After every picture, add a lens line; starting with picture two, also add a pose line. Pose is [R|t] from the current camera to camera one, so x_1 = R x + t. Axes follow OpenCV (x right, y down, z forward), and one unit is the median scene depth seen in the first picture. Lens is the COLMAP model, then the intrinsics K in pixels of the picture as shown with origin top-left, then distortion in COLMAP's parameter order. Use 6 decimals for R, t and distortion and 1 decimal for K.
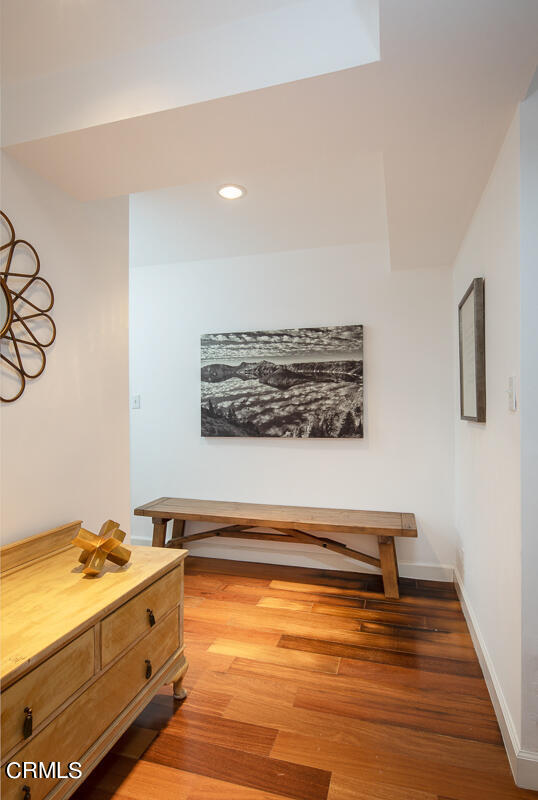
lens RADIAL K [[421.9, 0, 269.0], [0, 421.9, 400.0], [0, 0, 1]] dist [-0.001155, -0.001286]
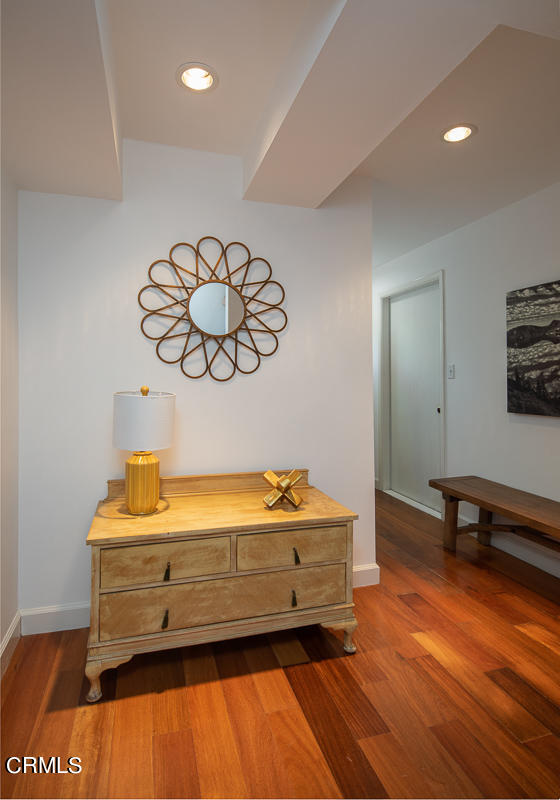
lens RADIAL K [[438.7, 0, 278.9], [0, 438.7, 366.5], [0, 0, 1]] dist [0.002957, -0.000483]
pose [[0.545704, -0.014627, -0.837850, 0.388776], [0.010775, 0.999887, -0.010438, -0.001719], [0.837909, -0.003332, 0.545800, 0.153735]]
